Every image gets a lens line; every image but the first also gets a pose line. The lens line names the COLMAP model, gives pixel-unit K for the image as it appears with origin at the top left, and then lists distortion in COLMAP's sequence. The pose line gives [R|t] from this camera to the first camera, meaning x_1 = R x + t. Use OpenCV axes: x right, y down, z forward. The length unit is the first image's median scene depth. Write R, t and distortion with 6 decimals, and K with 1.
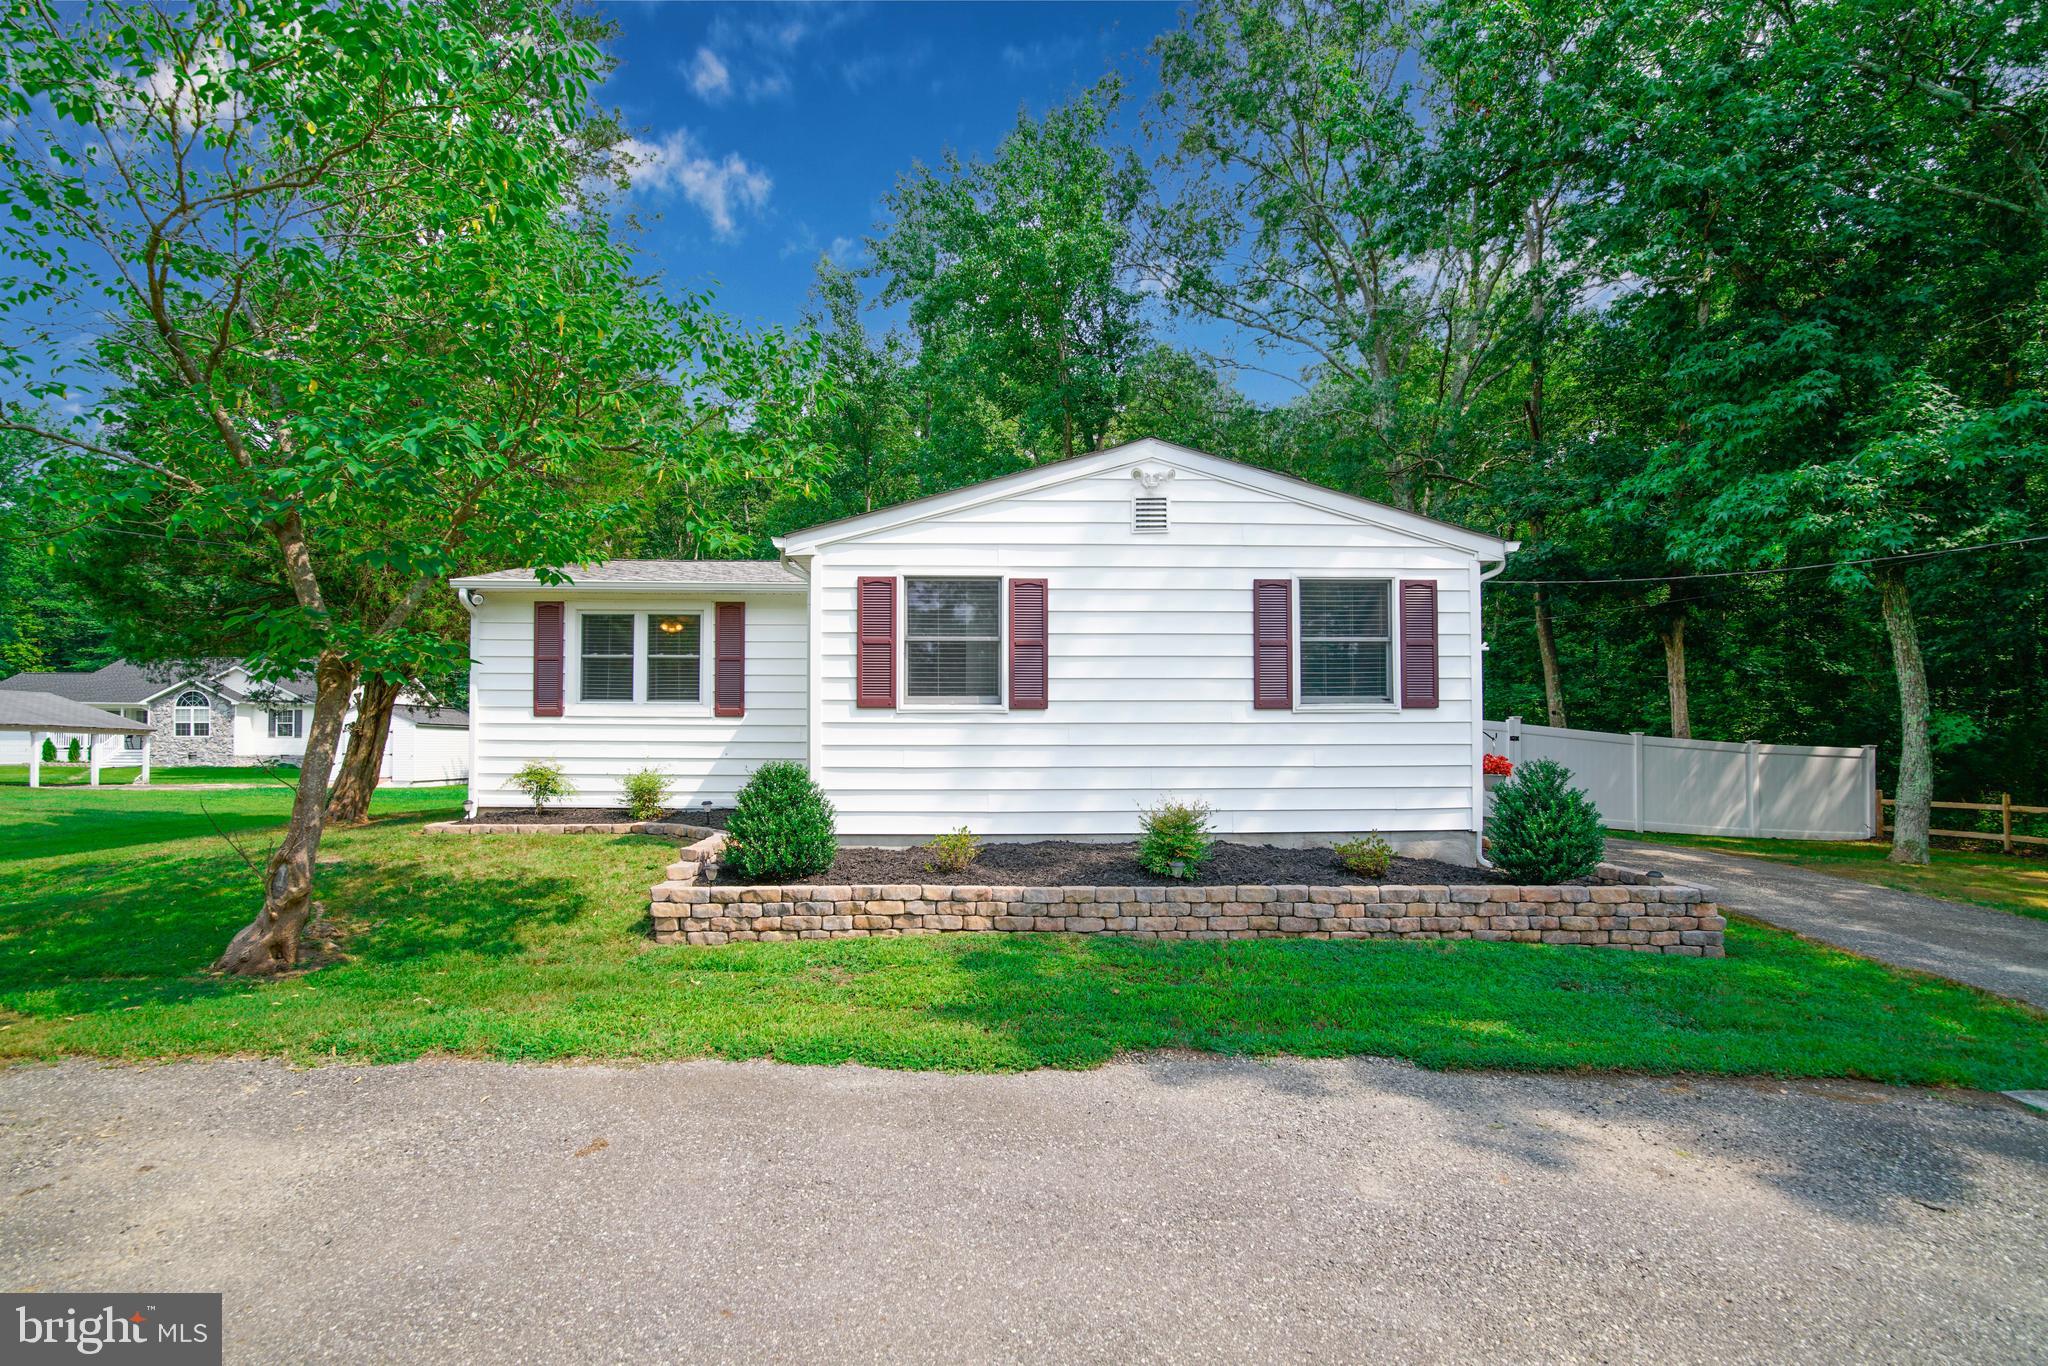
lens RADIAL K [[982.4, 0, 1020.0], [0, 982.4, 692.3], [0, 0, 1]] dist [-0.014597, -0.000015]
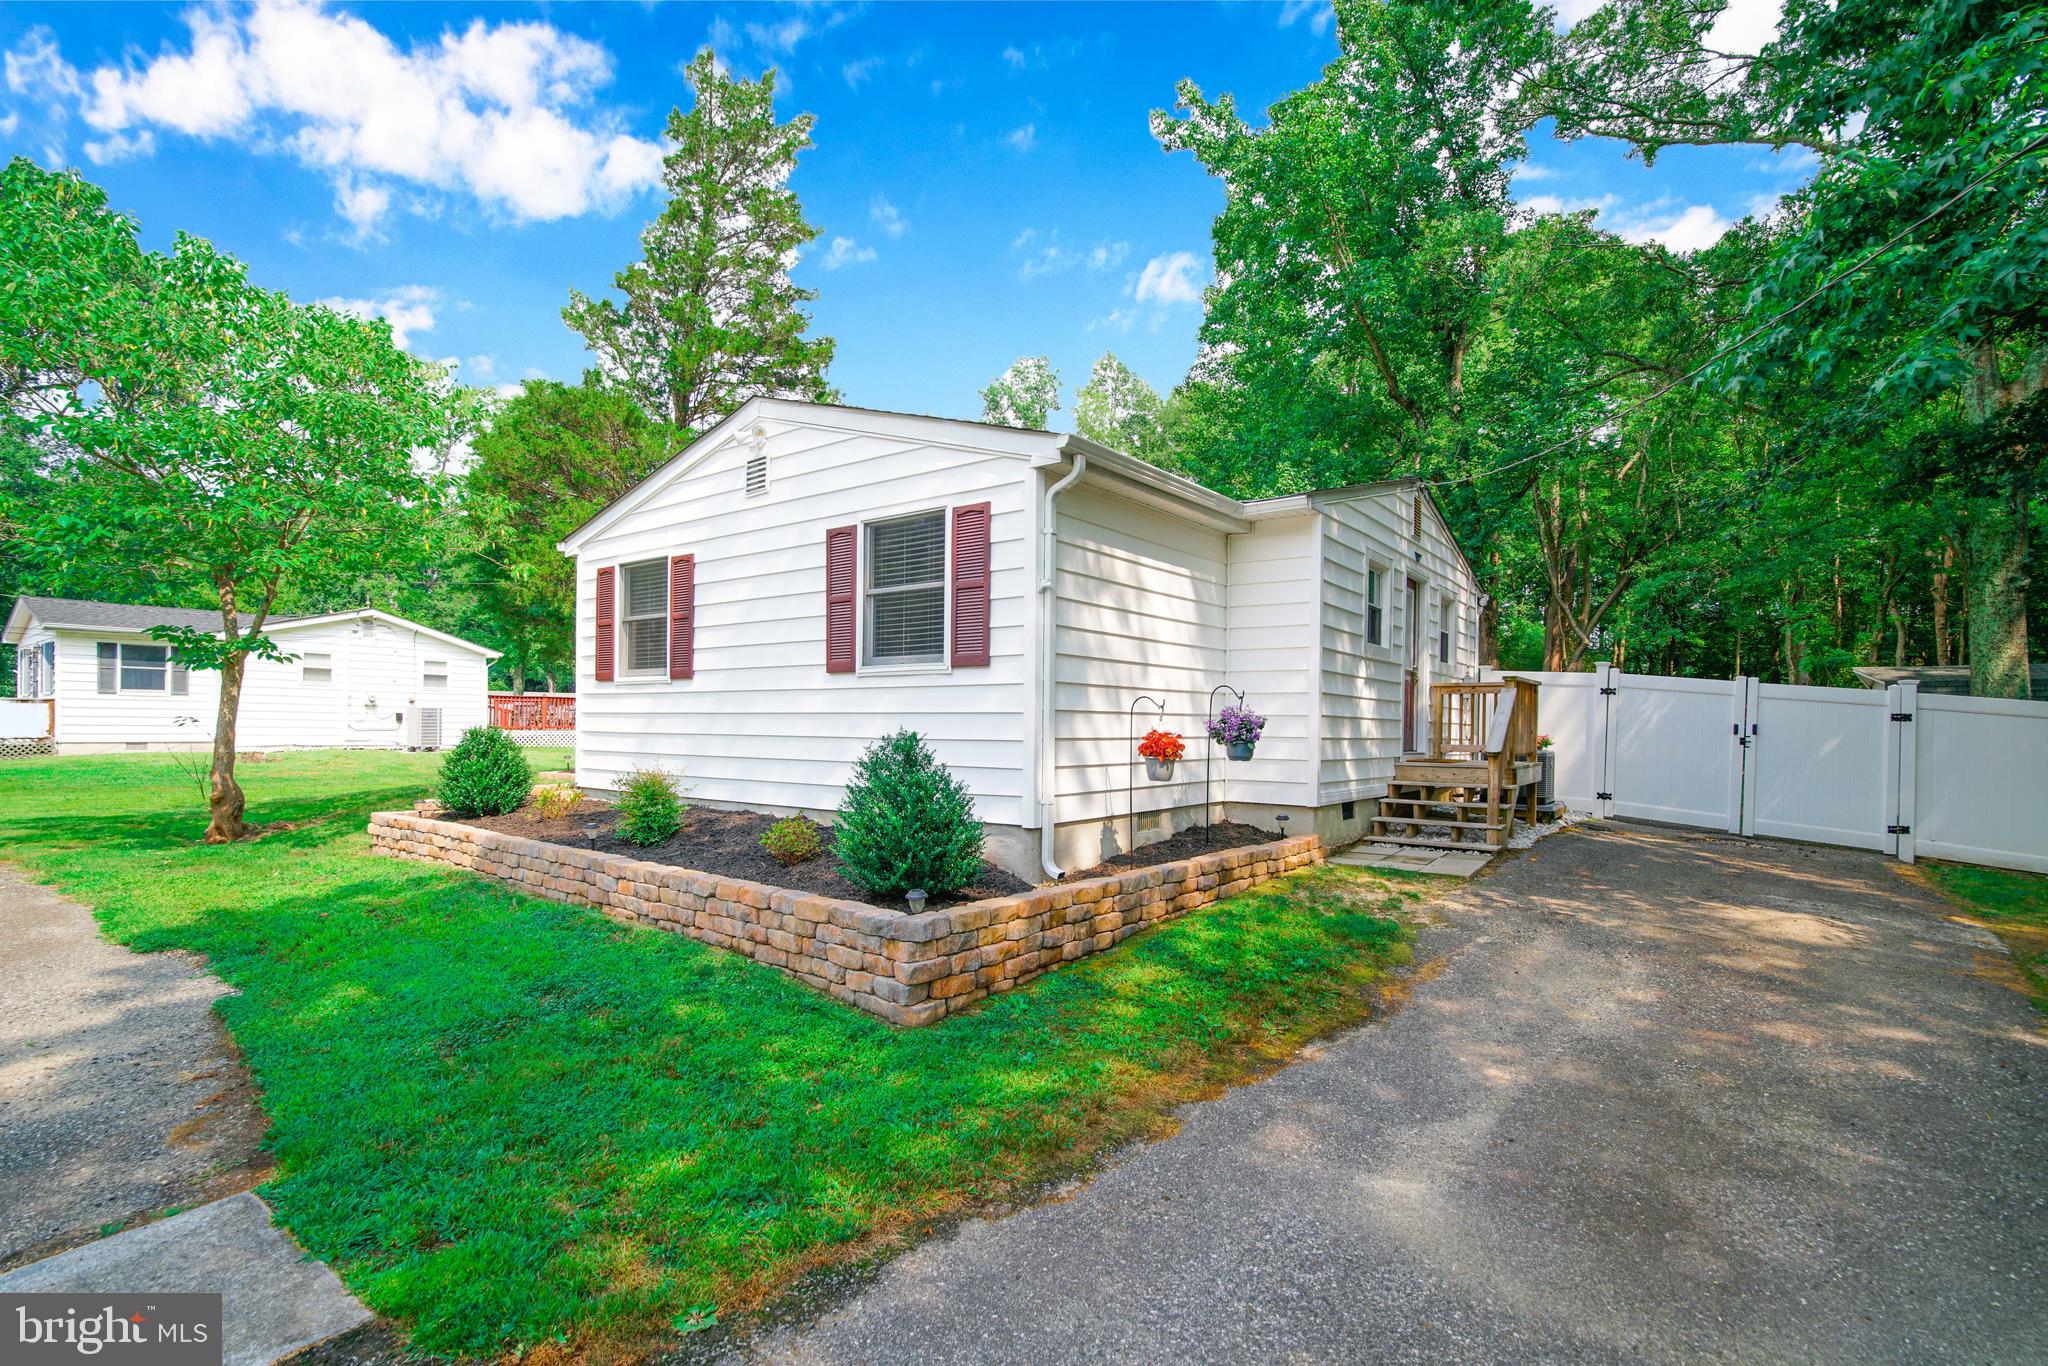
lens RADIAL K [[982.4, 0, 1021.1], [0, 982.4, 694.6], [0, 0, 1]] dist [-0.014597, -0.000015]
pose [[0.761610, -0.011039, -0.647942, 0.959056], [0.022429, 0.999705, 0.009331, 0.032062], [0.647647, -0.021639, 0.761633, 0.425509]]
